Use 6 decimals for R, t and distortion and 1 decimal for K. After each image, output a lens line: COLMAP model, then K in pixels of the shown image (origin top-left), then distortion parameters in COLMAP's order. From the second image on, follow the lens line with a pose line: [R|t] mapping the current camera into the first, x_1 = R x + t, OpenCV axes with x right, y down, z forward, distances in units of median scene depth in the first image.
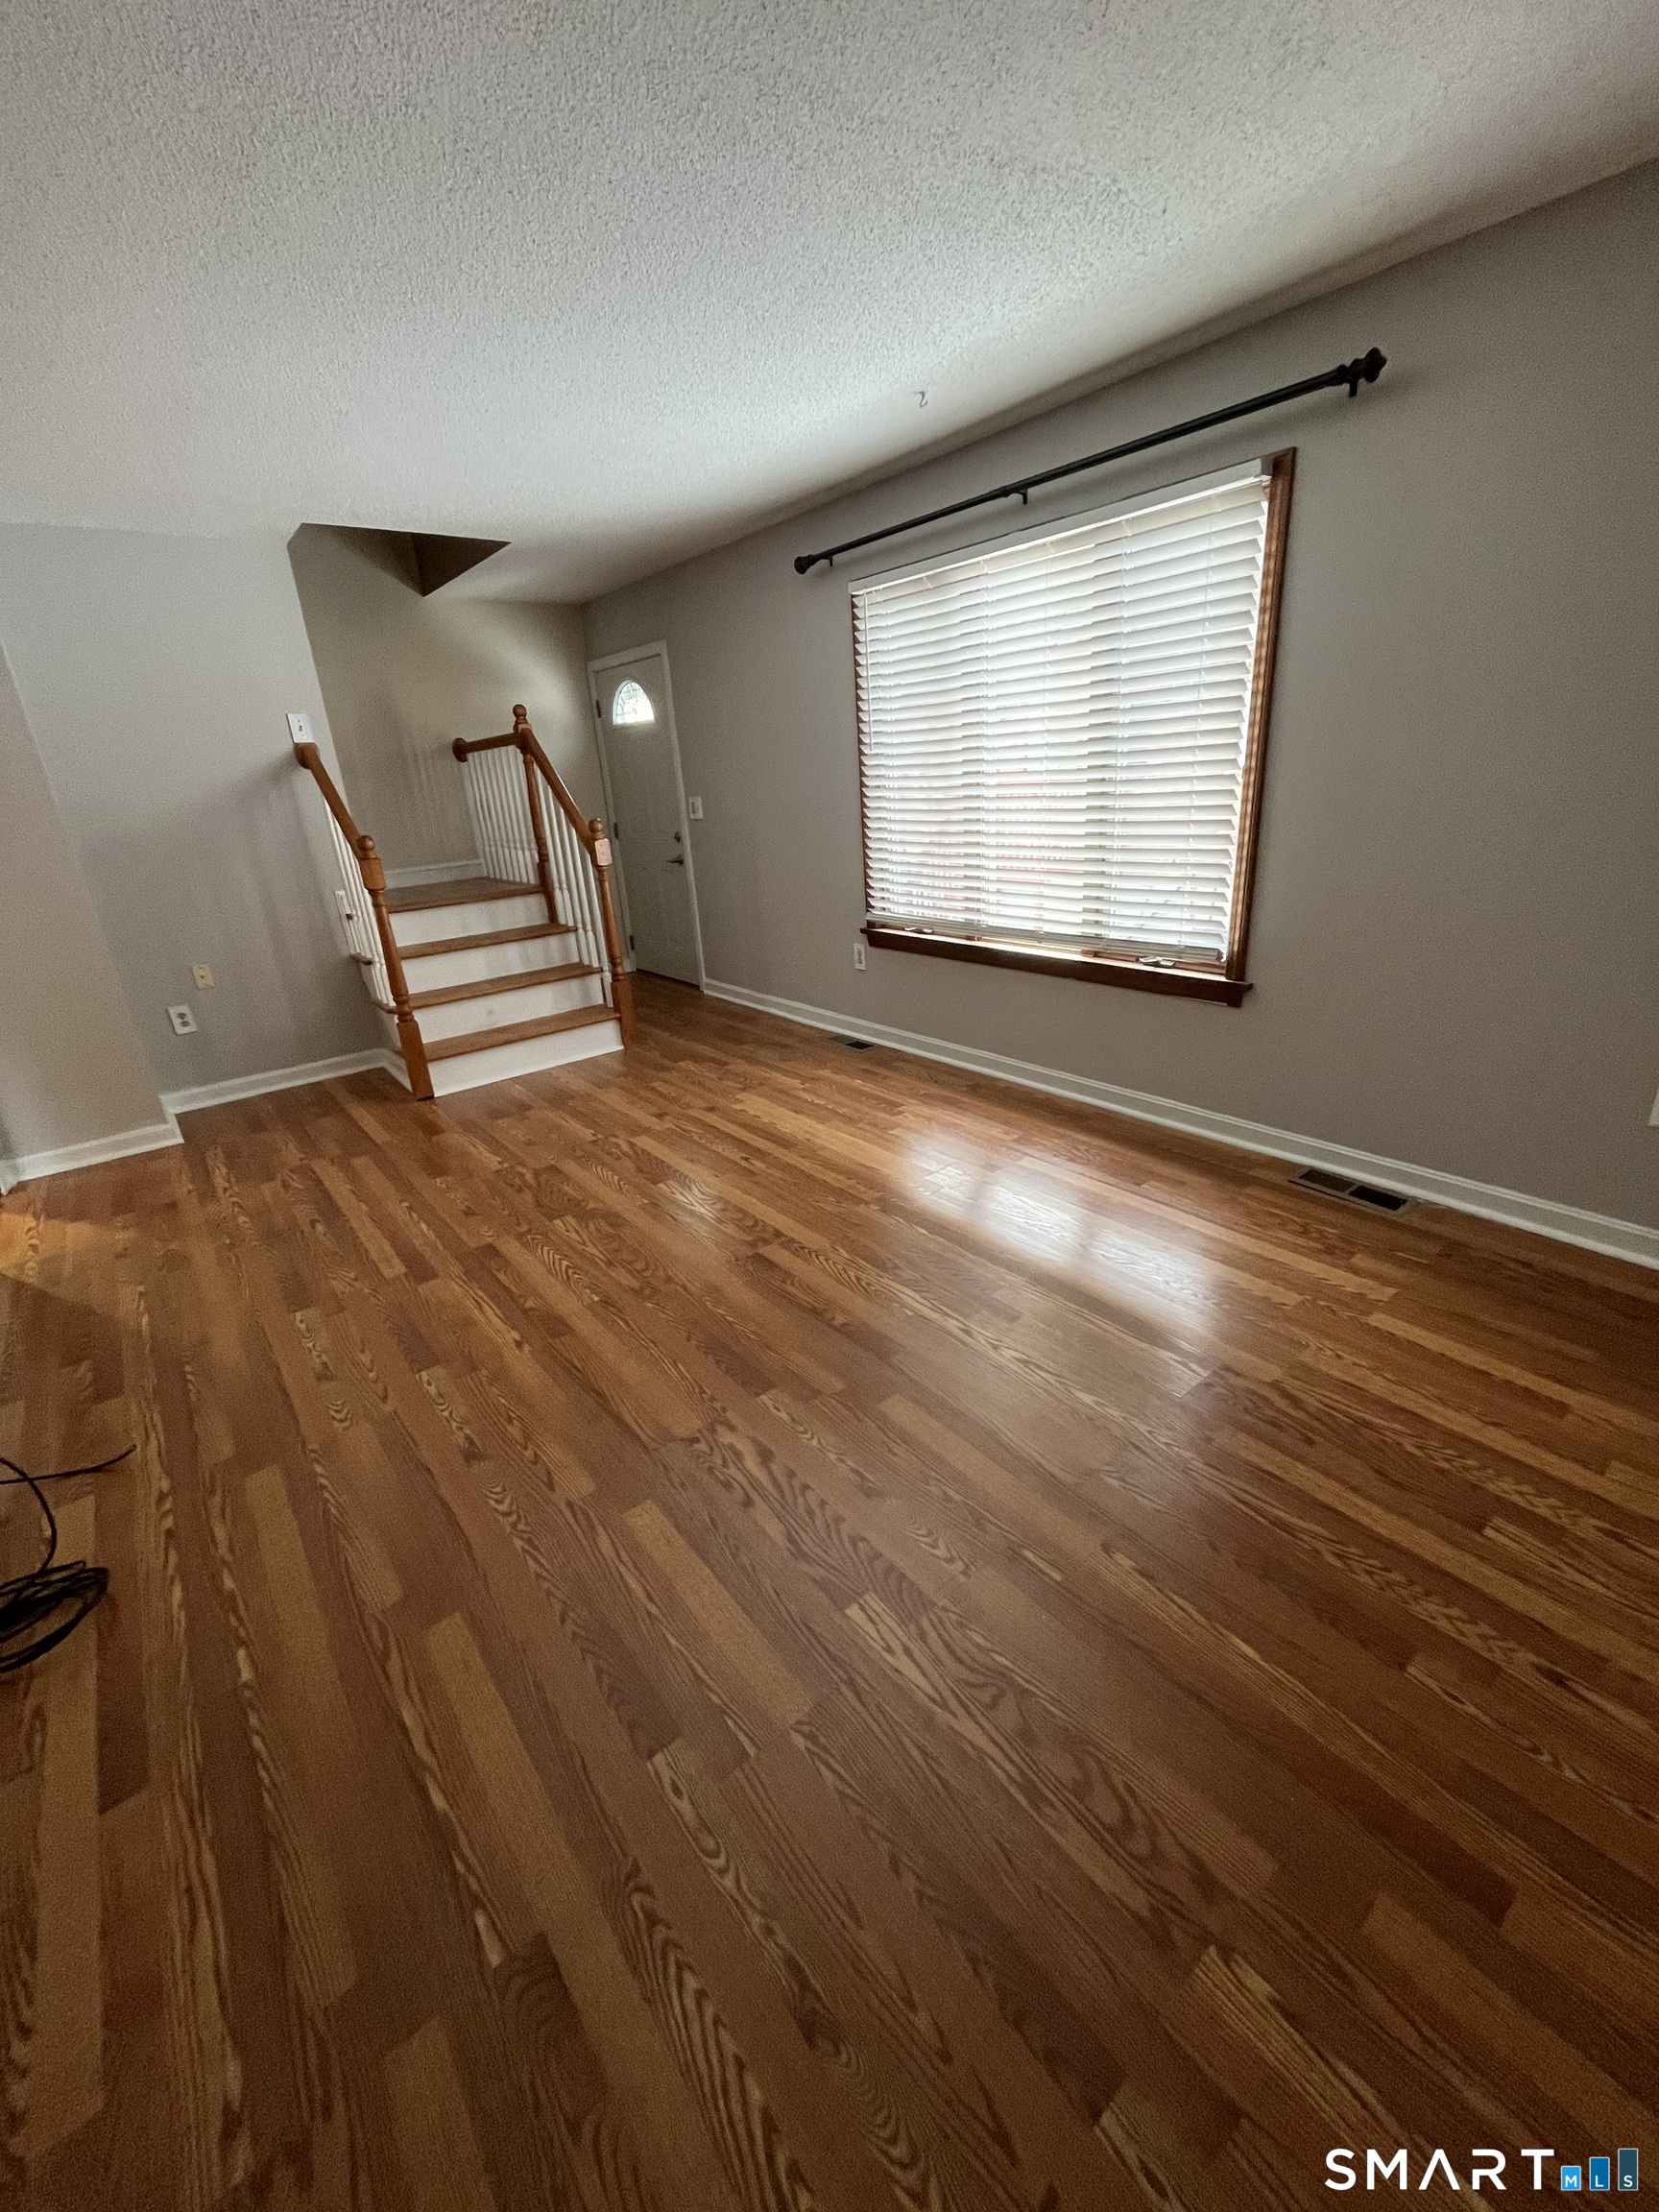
lens RADIAL K [[887.9, 0, 836.3], [0, 887.9, 1098.3], [0, 0, 1]] dist [-0.001817, 0.000072]
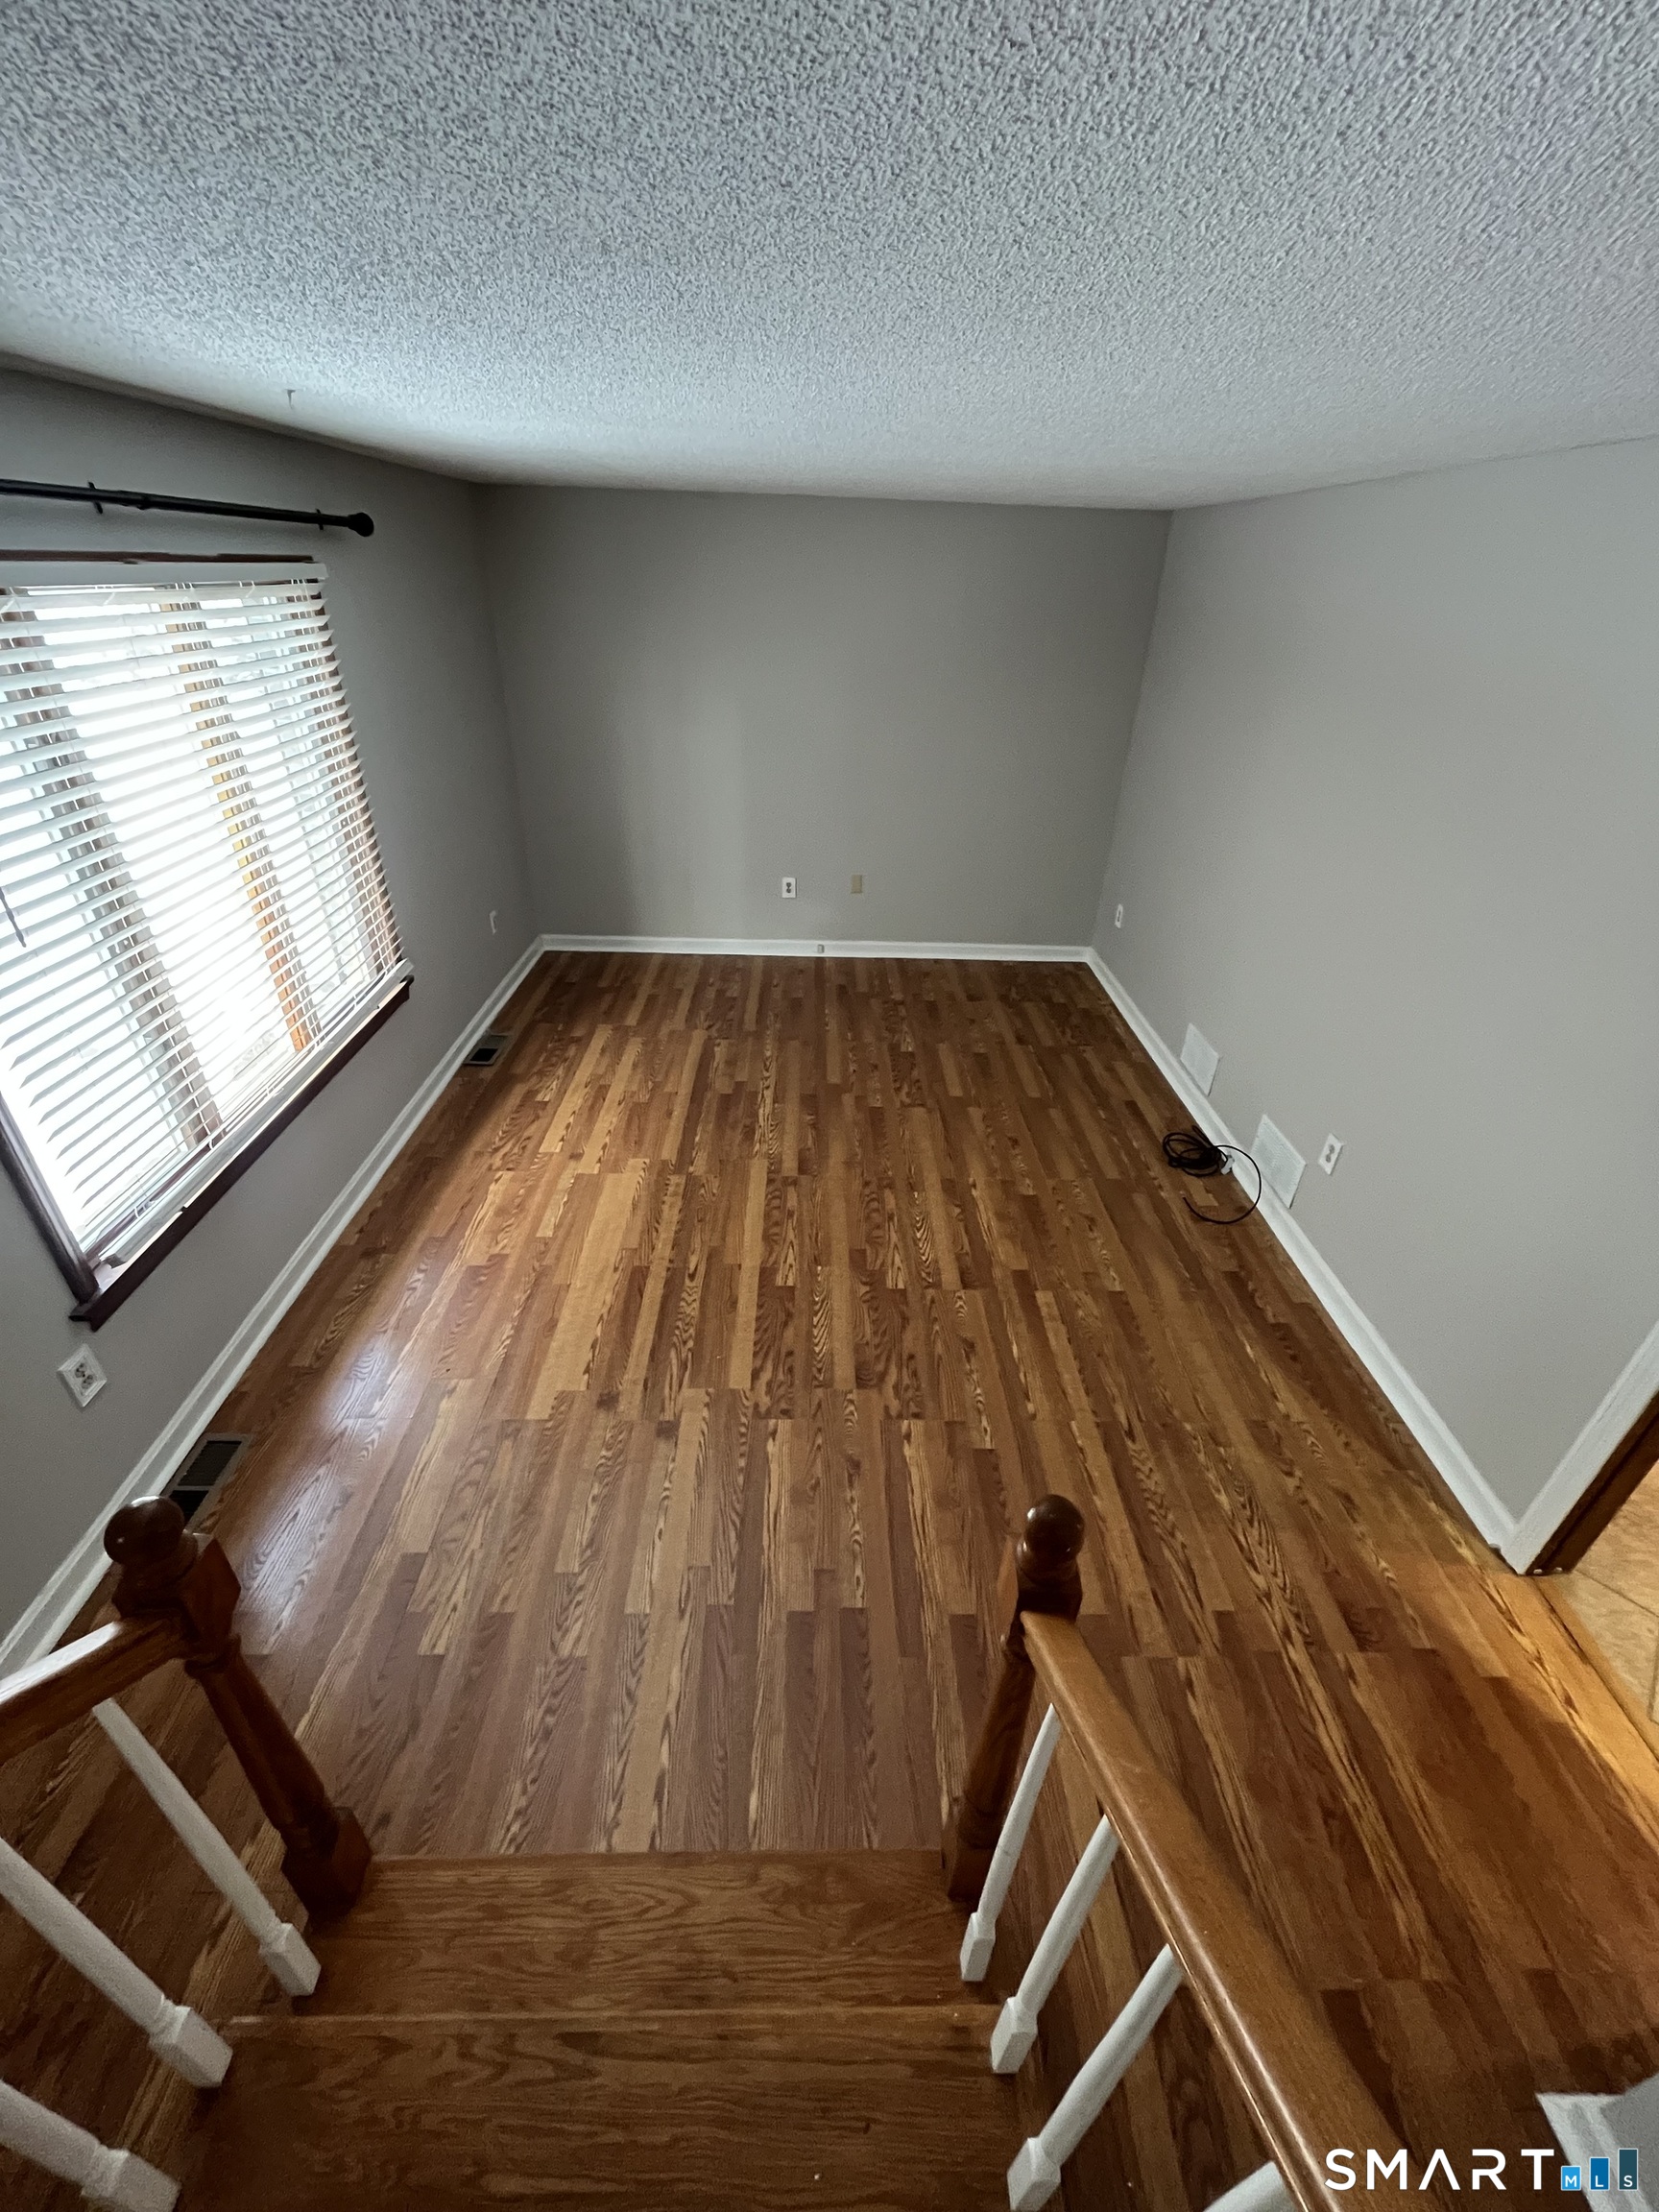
lens RADIAL K [[887.9, 0, 836.3], [0, 887.9, 1098.3], [0, 0, 1]] dist [-0.001817, 0.000072]
pose [[-0.789839, -0.283748, 0.543729, -0.724425], [0.228899, 0.686105, 0.690554, -0.716980], [-0.568999, 0.669886, -0.476963, 1.327609]]
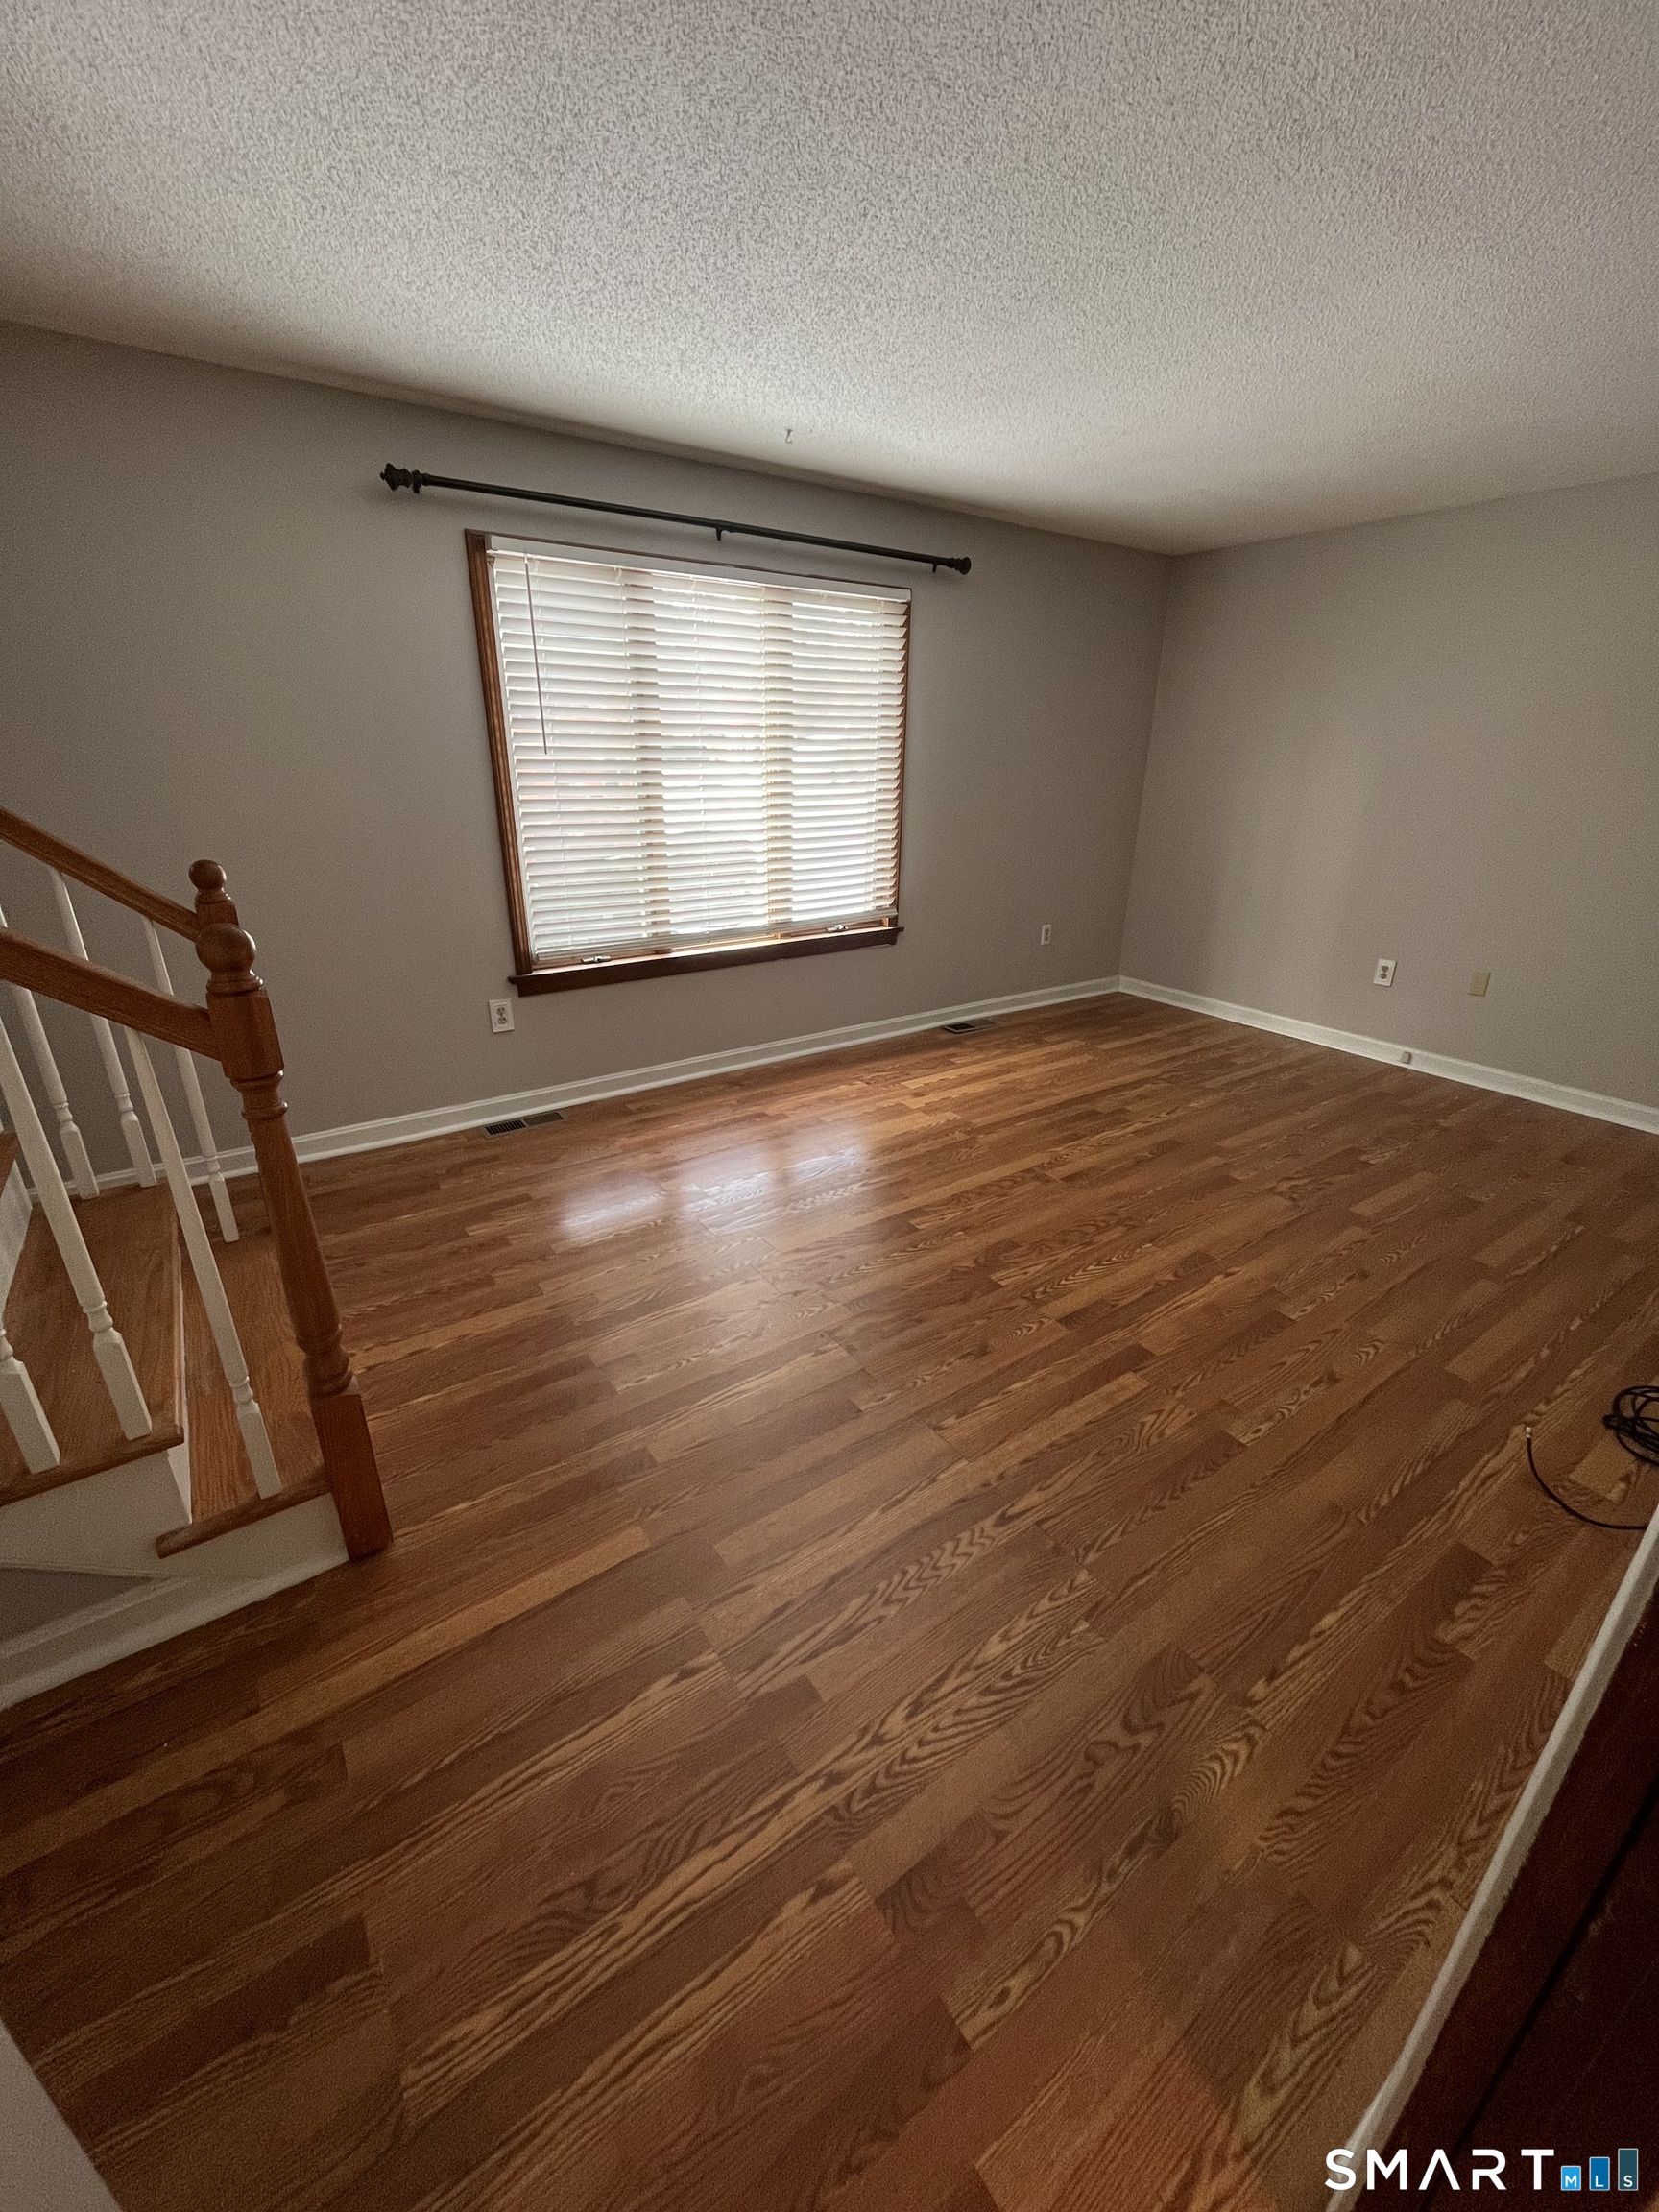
lens RADIAL K [[887.9, 0, 836.3], [0, 887.9, 1098.3], [0, 0, 1]] dist [-0.001817, 0.000072]
pose [[0.068479, -0.311646, 0.947728, -1.051299], [0.333899, 0.902333, 0.272592, -0.306639], [-0.940118, 0.297779, 0.165849, 0.909819]]
